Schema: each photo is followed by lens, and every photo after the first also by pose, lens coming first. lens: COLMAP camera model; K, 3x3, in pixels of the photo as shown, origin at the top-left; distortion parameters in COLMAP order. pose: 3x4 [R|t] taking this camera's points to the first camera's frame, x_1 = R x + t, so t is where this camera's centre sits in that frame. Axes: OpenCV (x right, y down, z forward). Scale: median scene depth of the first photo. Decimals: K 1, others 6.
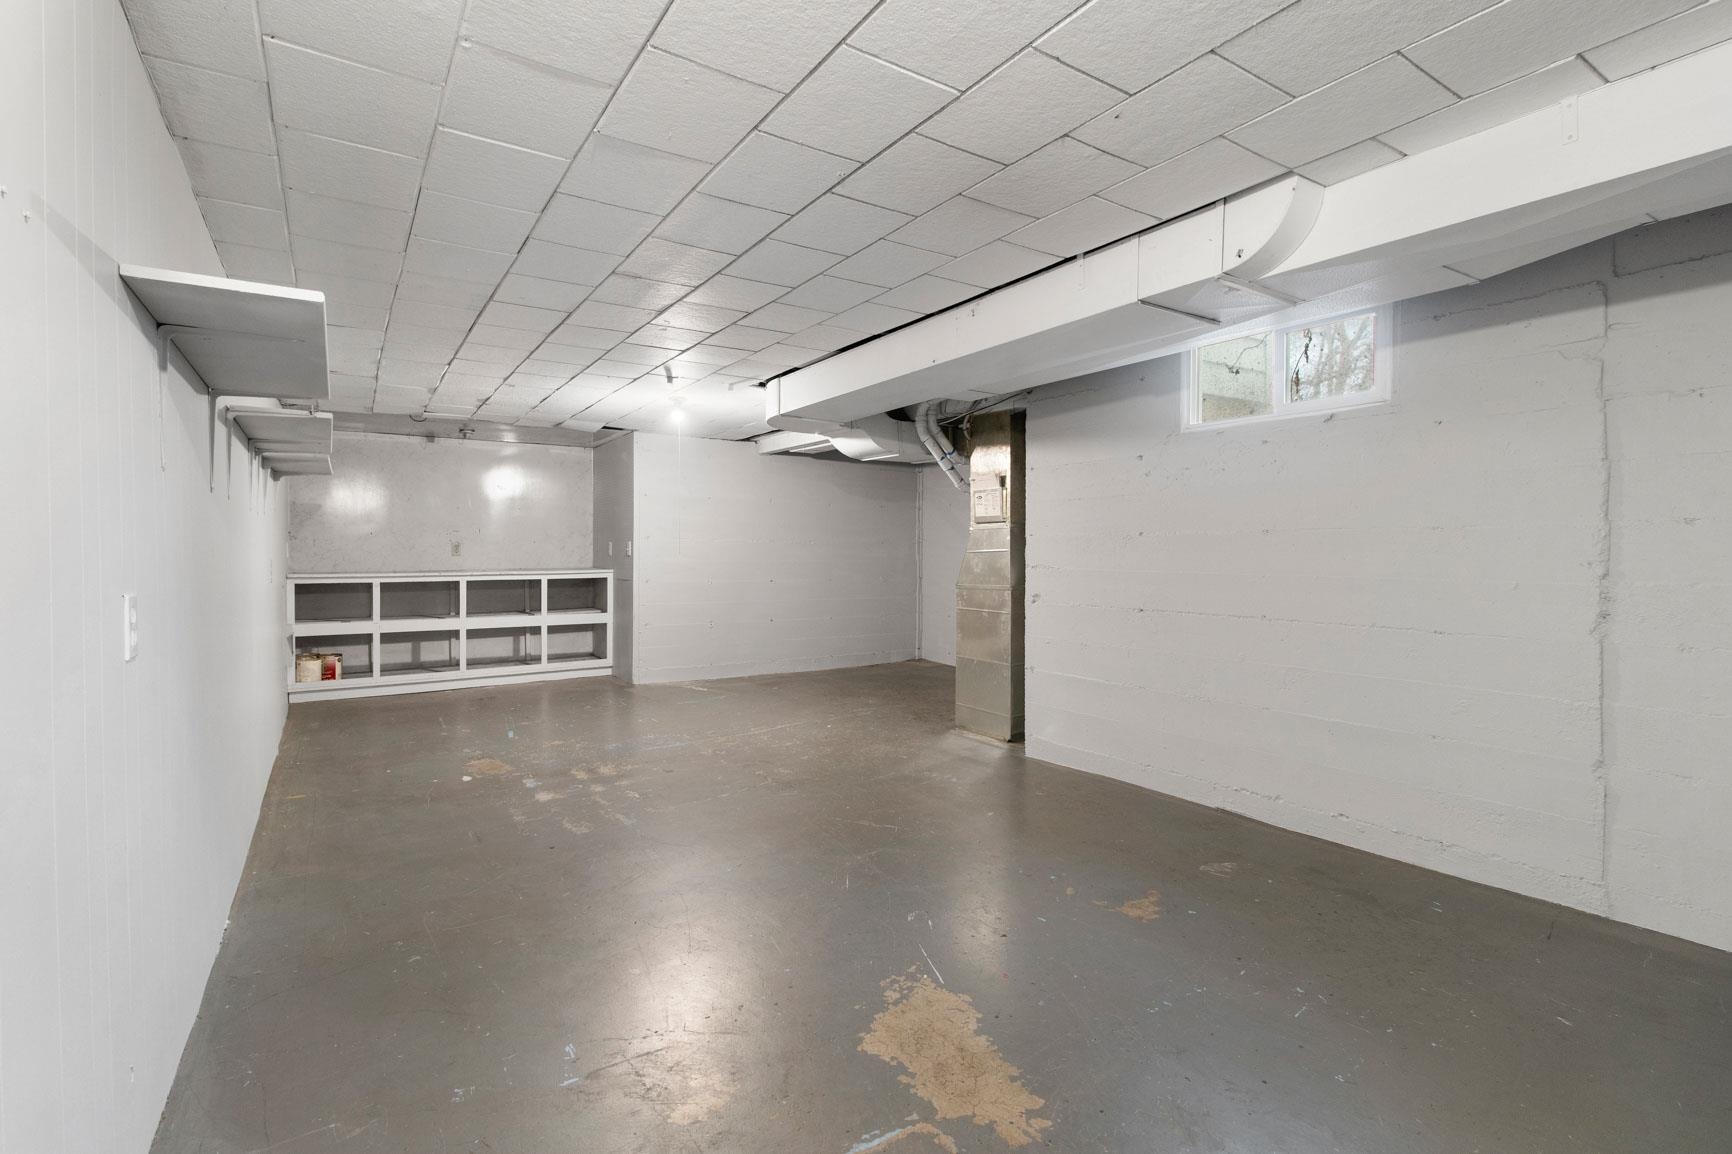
lens RADIAL K [[804.8, 0, 866.0], [0, 804.8, 577.0], [0, 0, 1]] dist [0.000115, 0.000205]
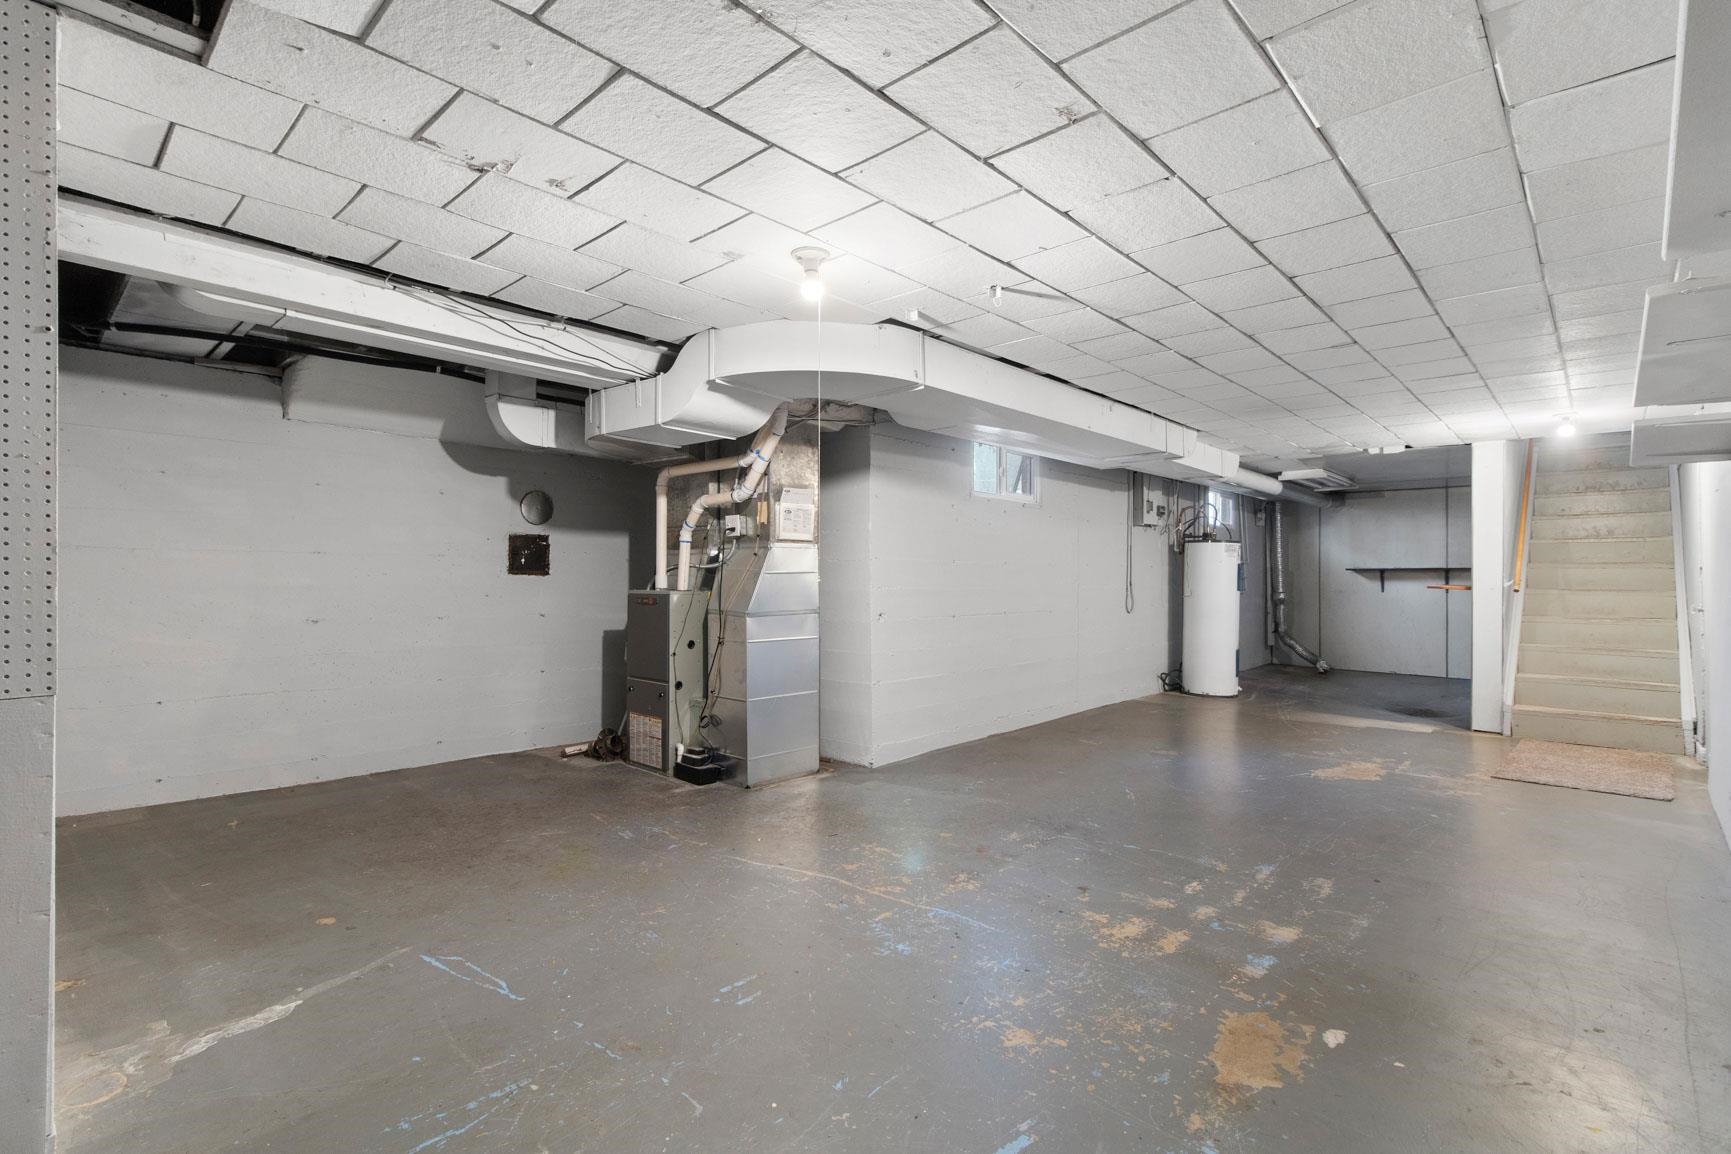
lens RADIAL K [[804.4, 0, 865.5], [0, 804.4, 577.0], [0, 0, 1]] dist [0.000115, 0.000205]
pose [[-0.234129, 0.003892, 0.972198, -0.963536], [0.026279, 0.999652, 0.002326, -0.035096], [-0.971850, 0.026093, -0.234150, 1.476933]]
